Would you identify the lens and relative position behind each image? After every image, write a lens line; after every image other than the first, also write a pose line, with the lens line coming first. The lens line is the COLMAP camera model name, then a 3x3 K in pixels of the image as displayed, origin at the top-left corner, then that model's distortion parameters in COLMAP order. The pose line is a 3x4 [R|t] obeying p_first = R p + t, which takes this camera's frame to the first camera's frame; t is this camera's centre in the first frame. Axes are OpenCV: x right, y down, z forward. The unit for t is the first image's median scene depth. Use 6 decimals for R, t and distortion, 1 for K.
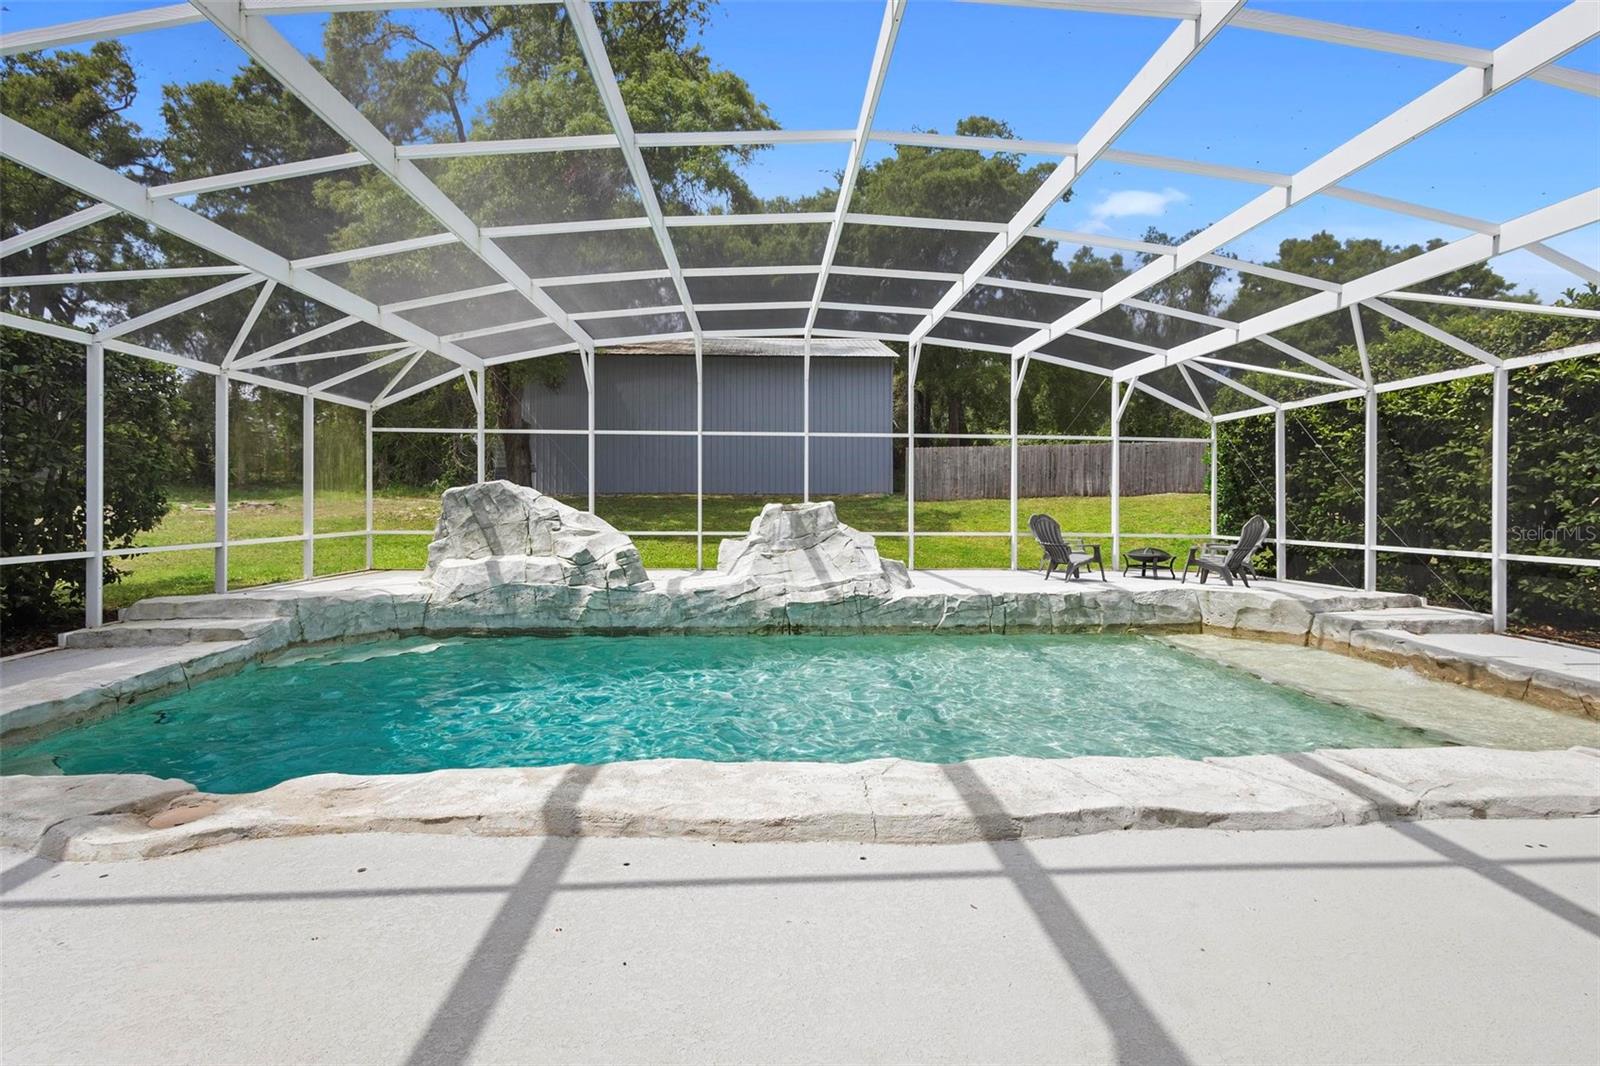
lens RADIAL K [[738.3, 0, 797.0], [0, 738.3, 493.6], [0, 0, 1]] dist [0.002718, 0.000491]
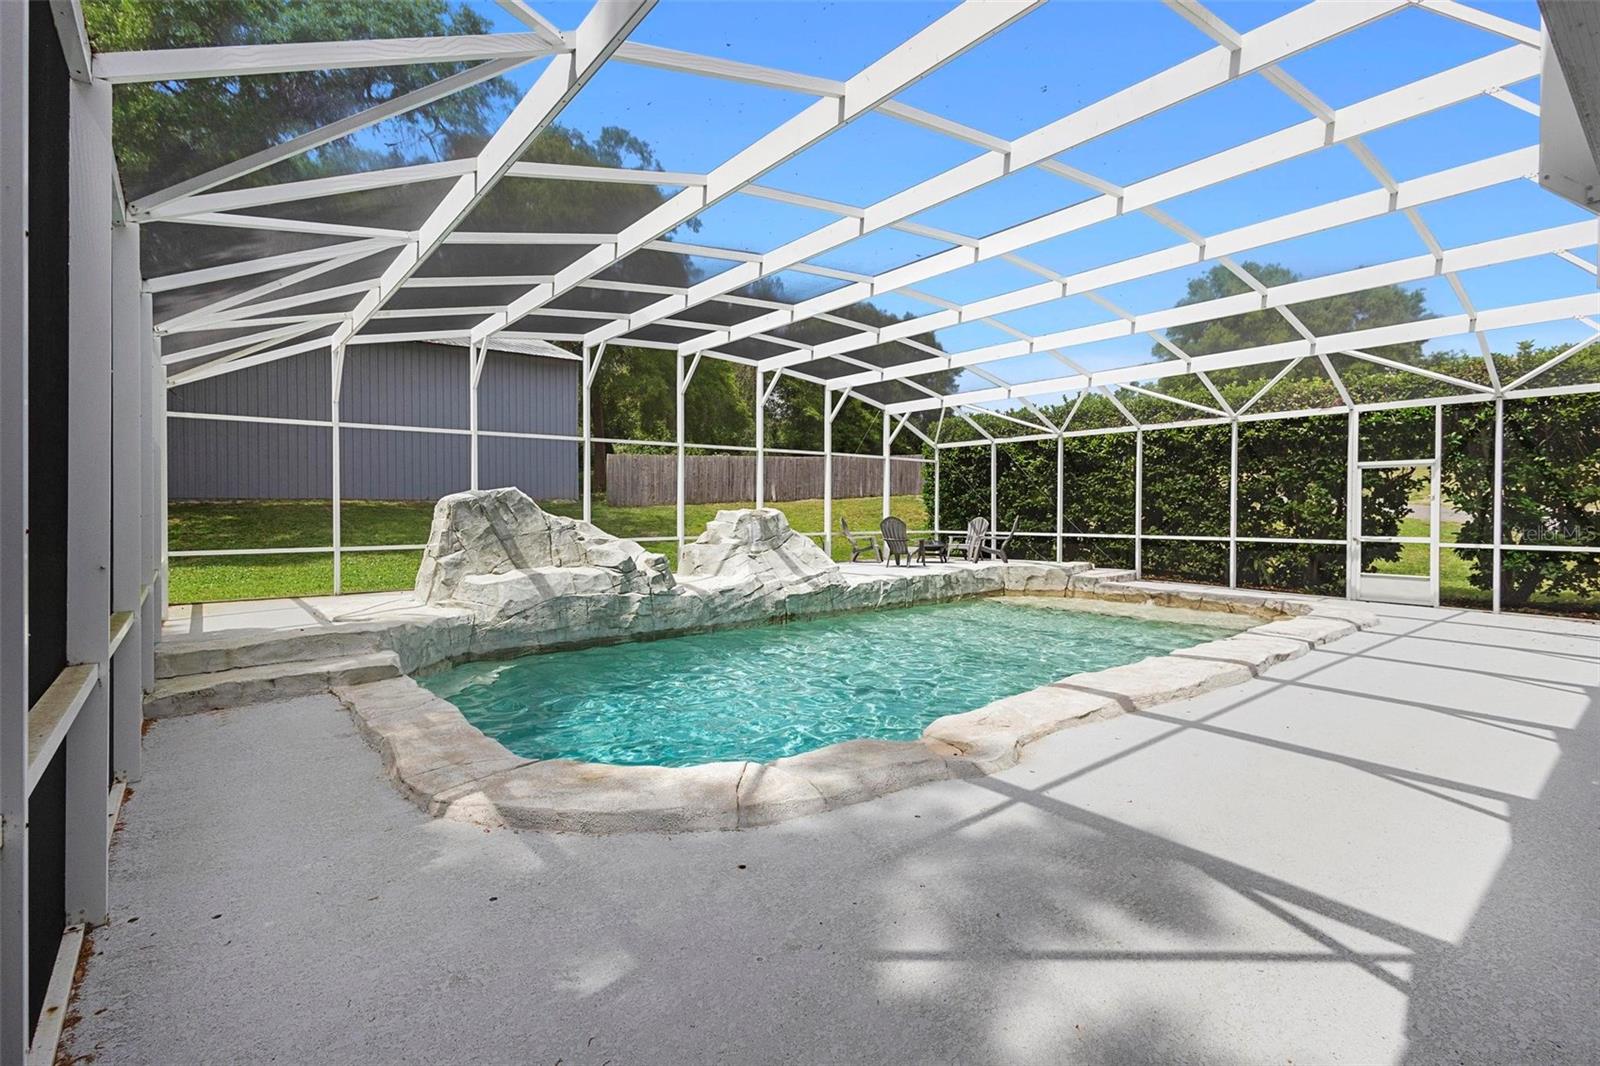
lens RADIAL K [[755.1, 0, 802.2], [0, 755.1, 506.4], [0, 0, 1]] dist [-0.000469, -0.000163]
pose [[0.804966, -0.005541, 0.593295, -0.687365], [-0.001222, 0.999939, 0.010996, -0.005153], [-0.593320, -0.009576, 0.804910, 0.029145]]
